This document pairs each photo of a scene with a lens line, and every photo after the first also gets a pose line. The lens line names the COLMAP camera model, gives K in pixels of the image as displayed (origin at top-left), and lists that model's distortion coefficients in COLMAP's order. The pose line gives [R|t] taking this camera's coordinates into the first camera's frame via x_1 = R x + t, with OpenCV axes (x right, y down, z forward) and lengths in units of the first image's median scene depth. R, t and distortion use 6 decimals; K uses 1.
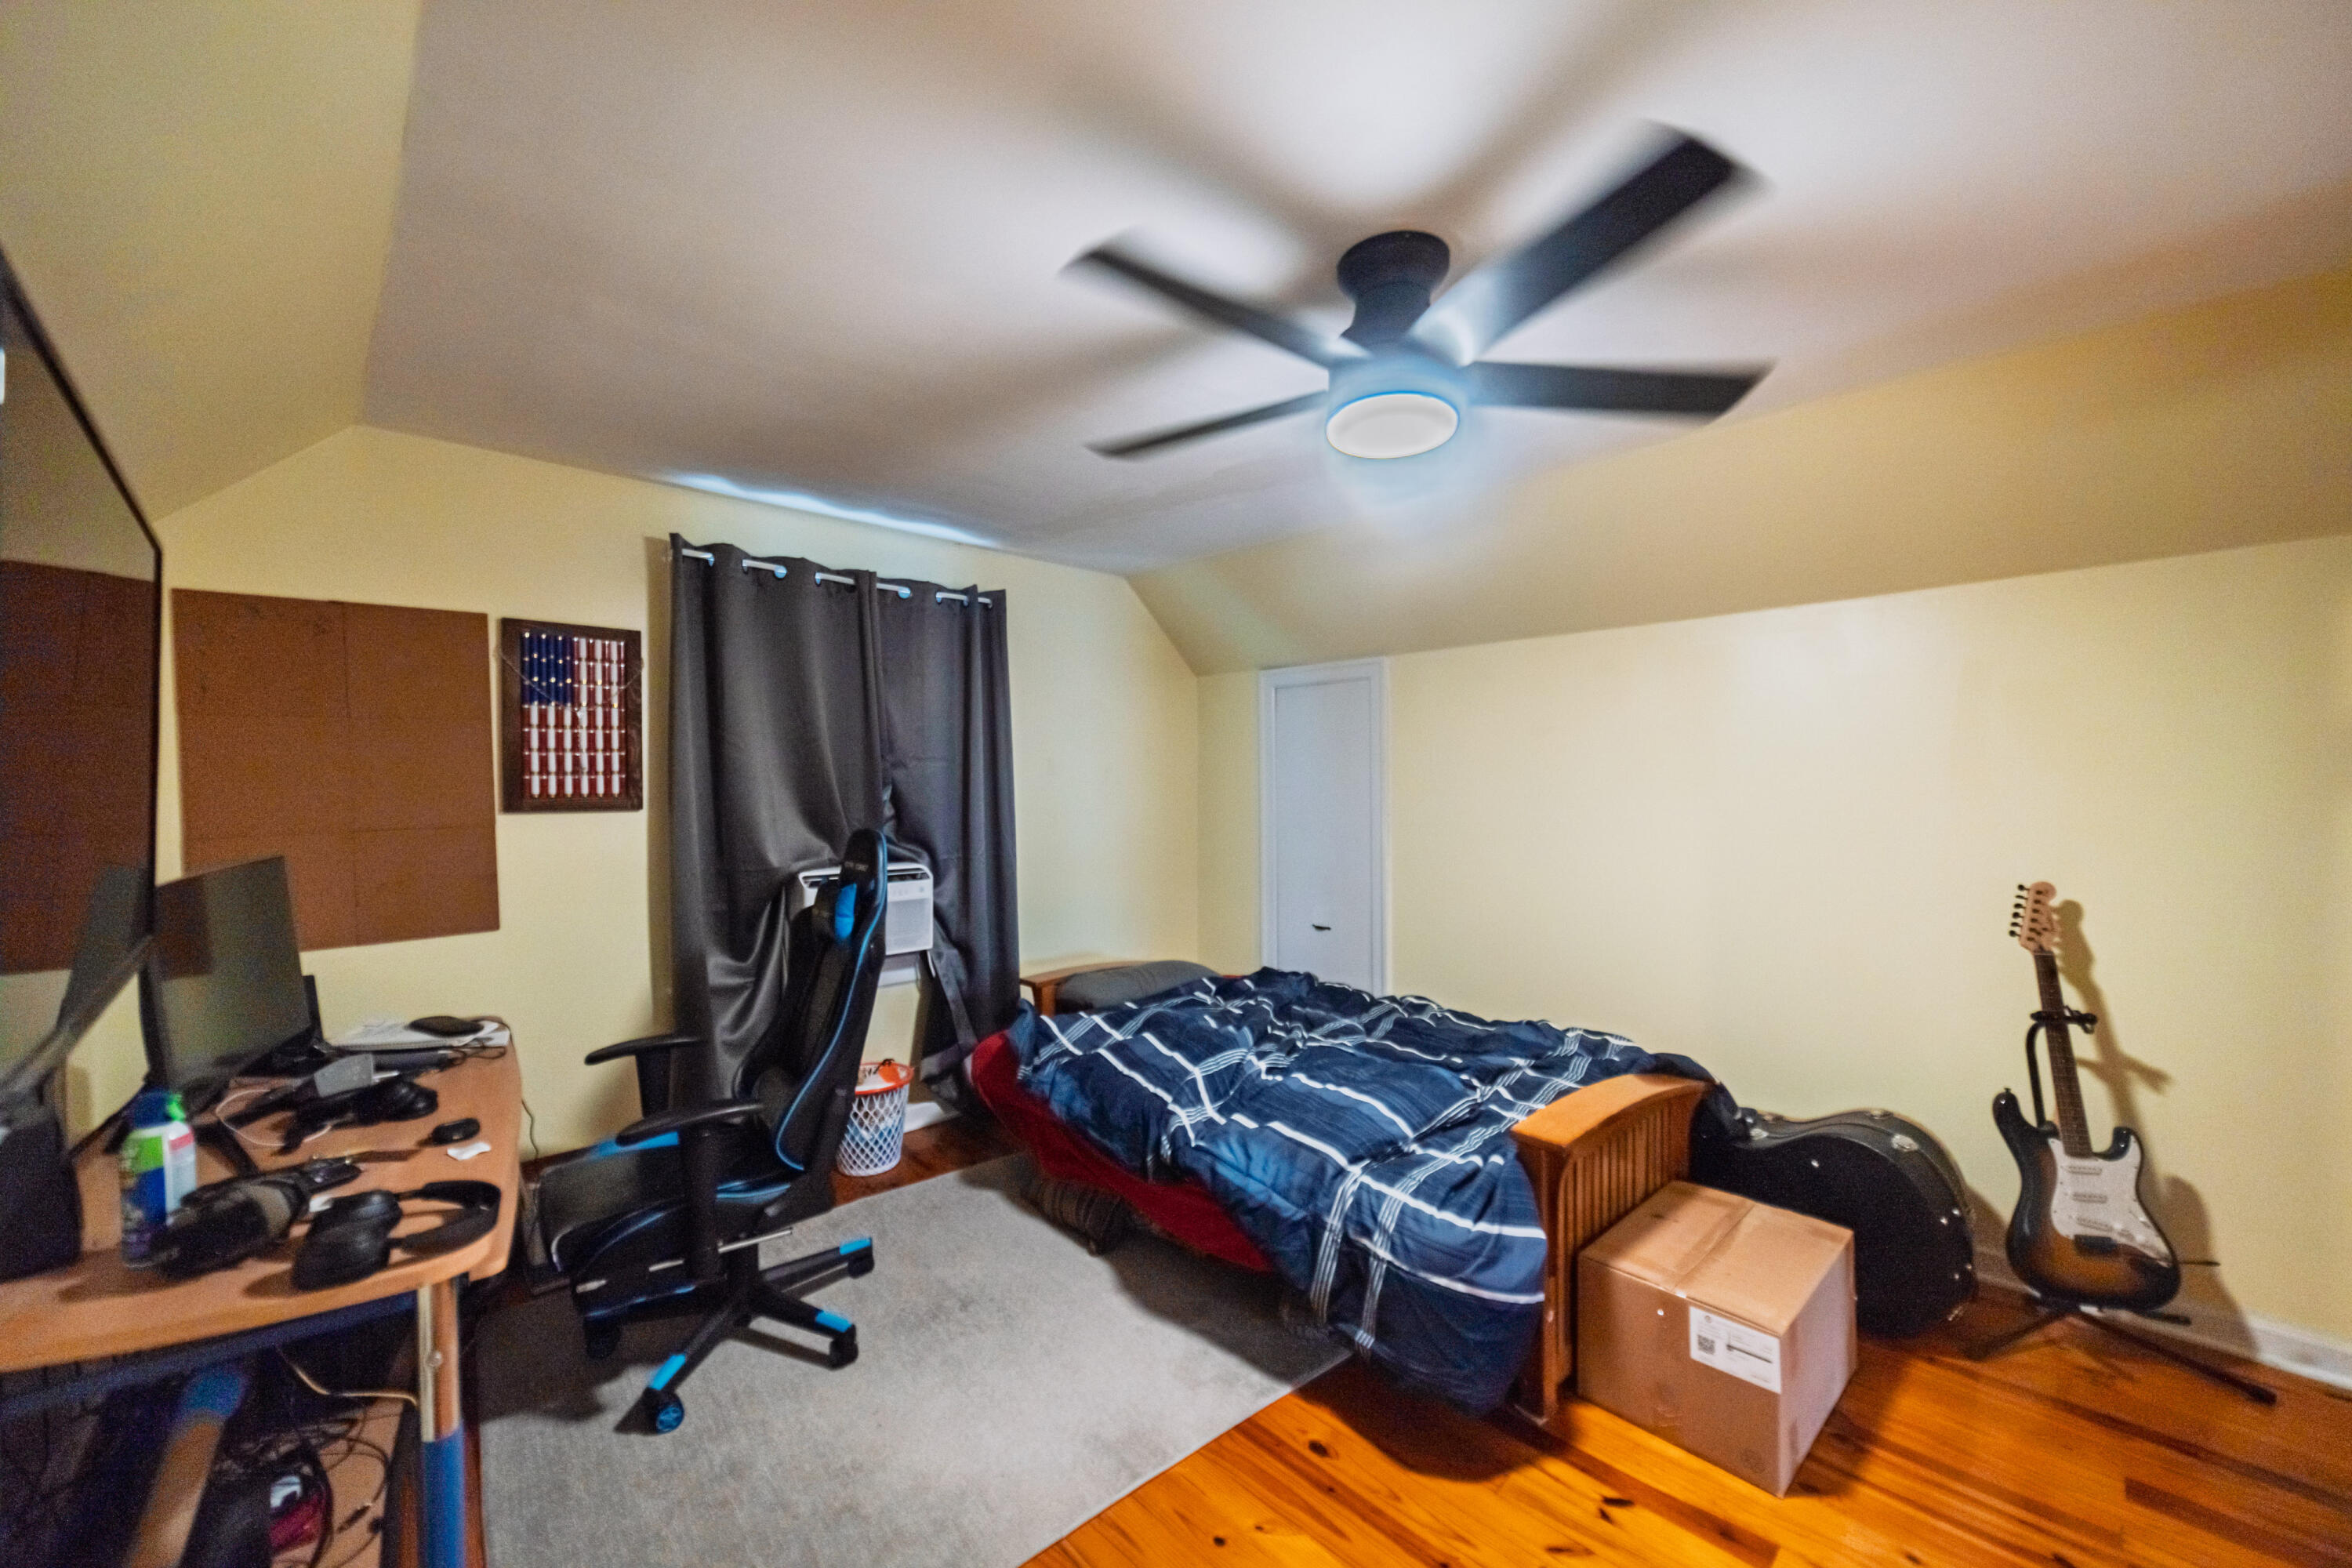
lens RADIAL K [[911.6, 0, 1176.6], [0, 911.6, 784.3], [0, 0, 1]] dist [-0.004001, 0.000510]
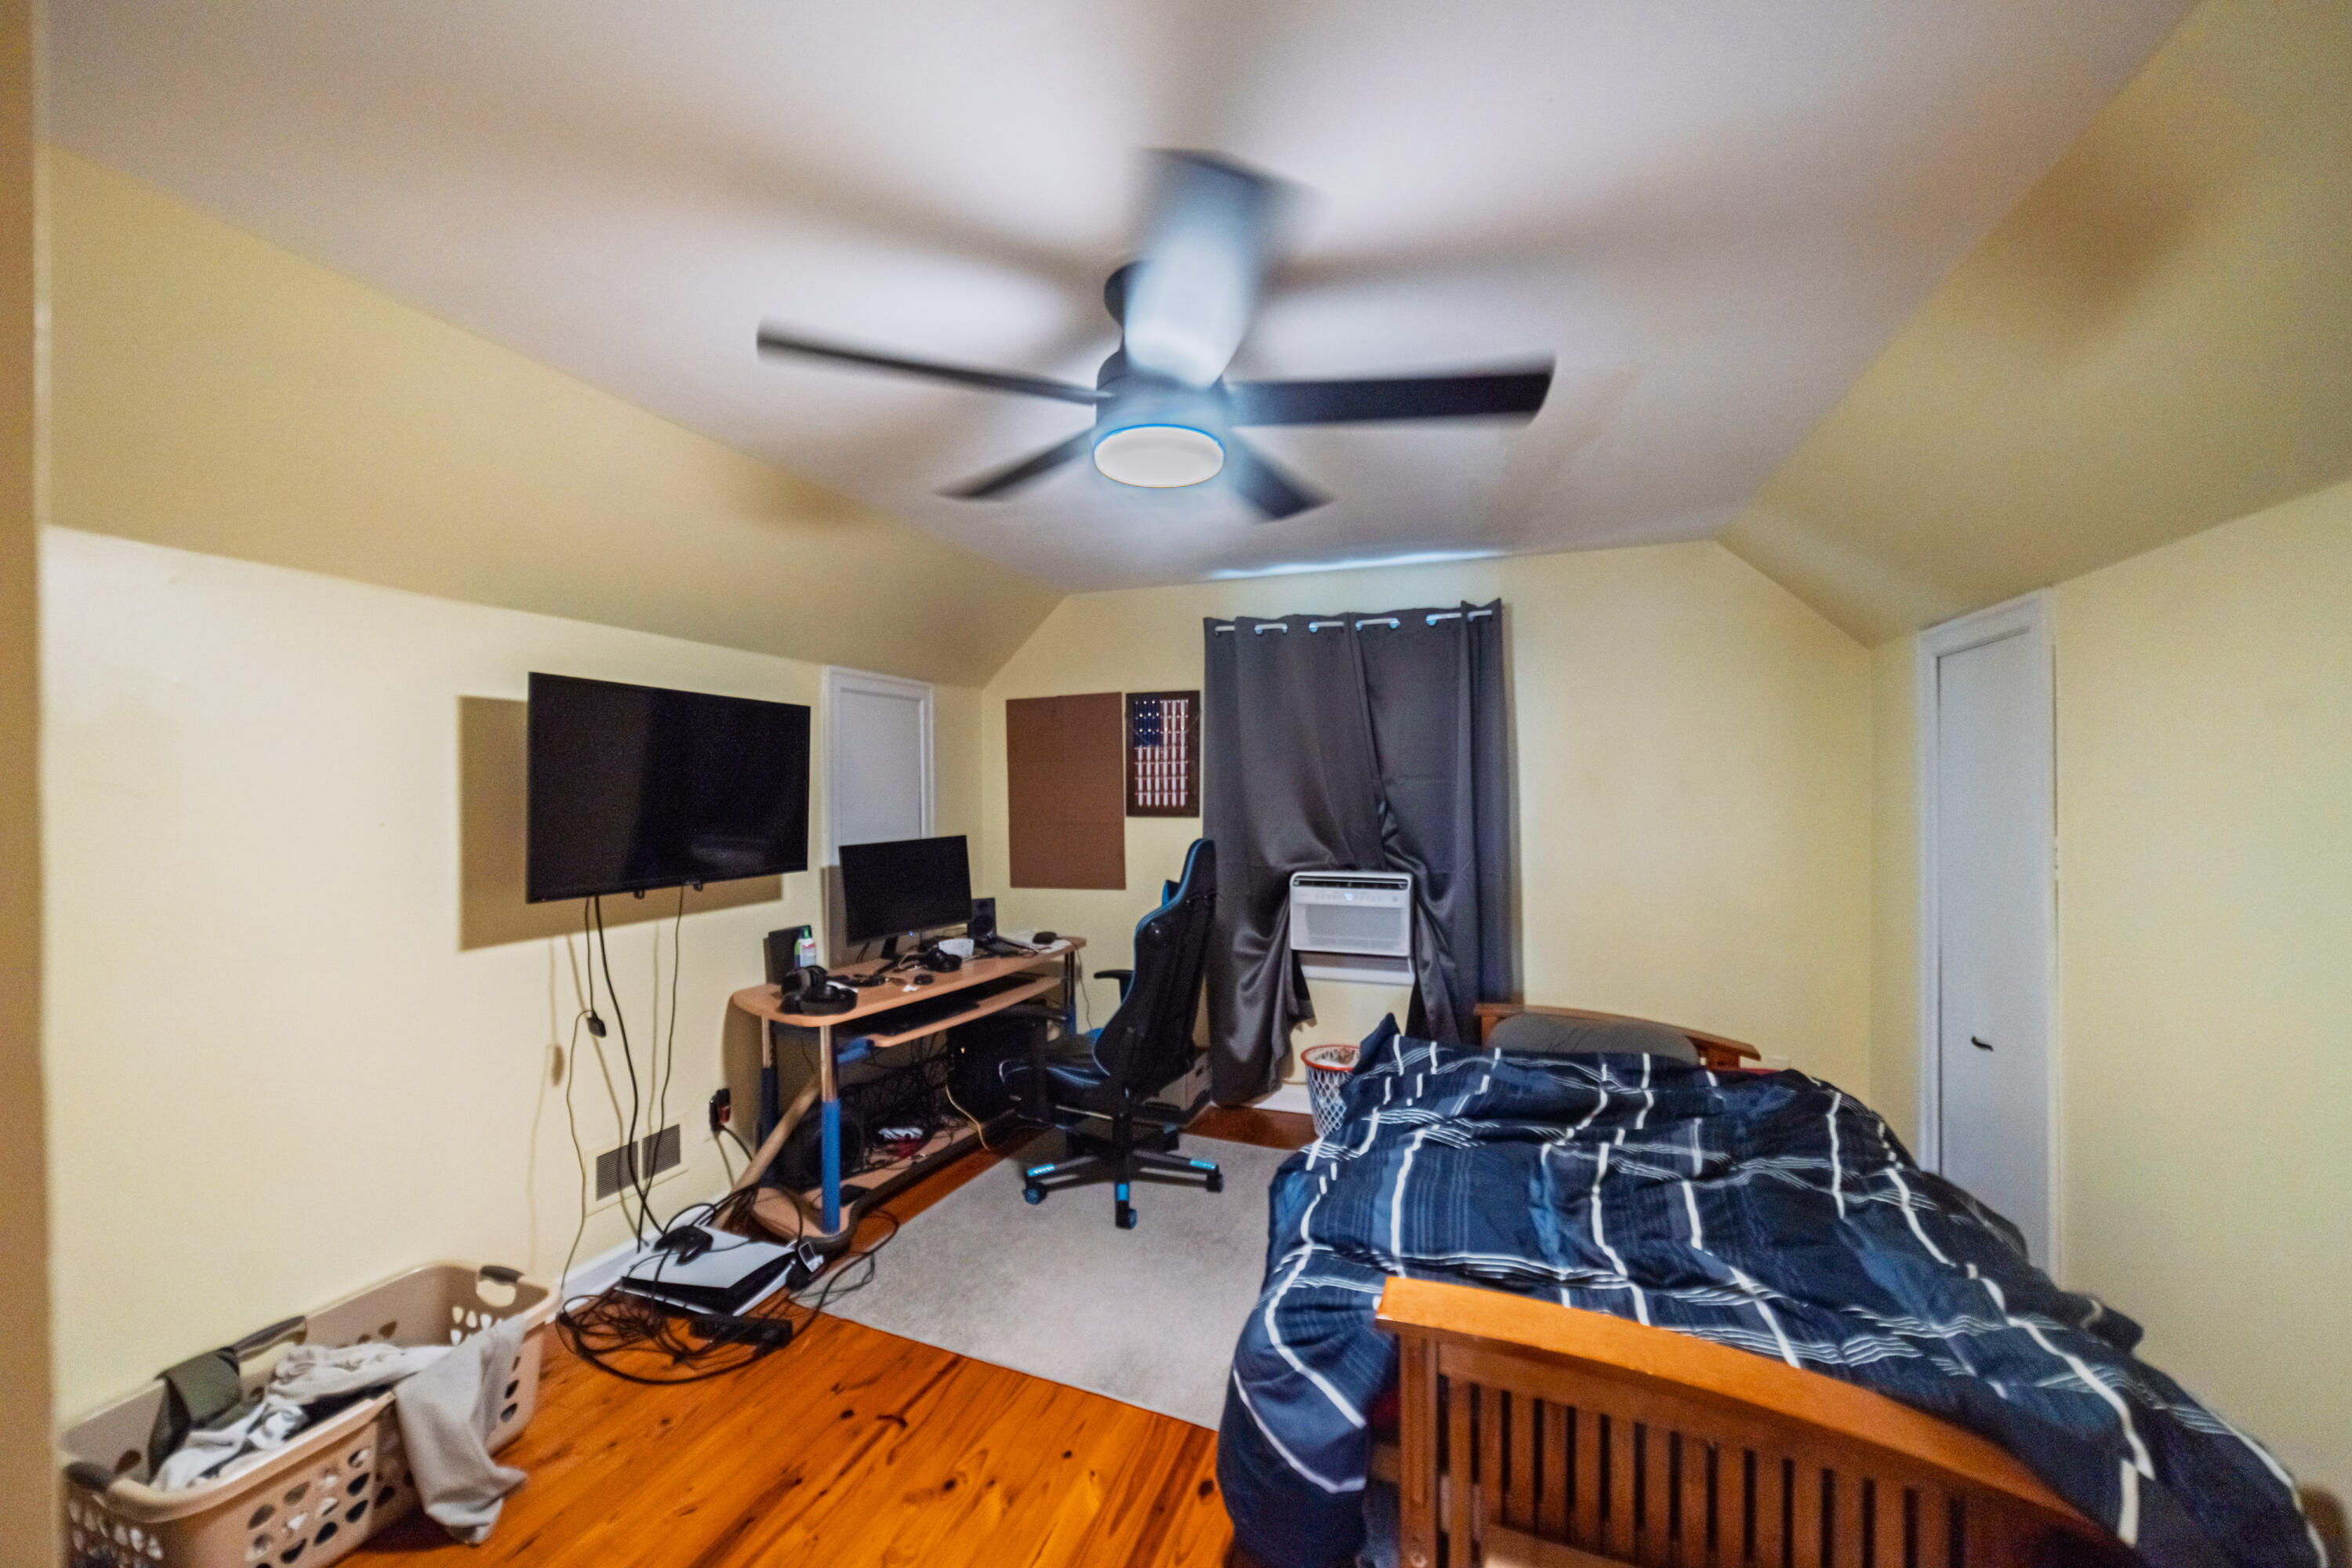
lens RADIAL K [[911.6, 0, 1171.3], [0, 911.6, 789.1], [0, 0, 1]] dist [-0.004001, 0.000510]
pose [[0.431118, 0.006373, -0.902273, 0.696858], [-0.001883, 0.999979, 0.006163, -0.024504], [0.902294, -0.000958, 0.431121, 0.364838]]
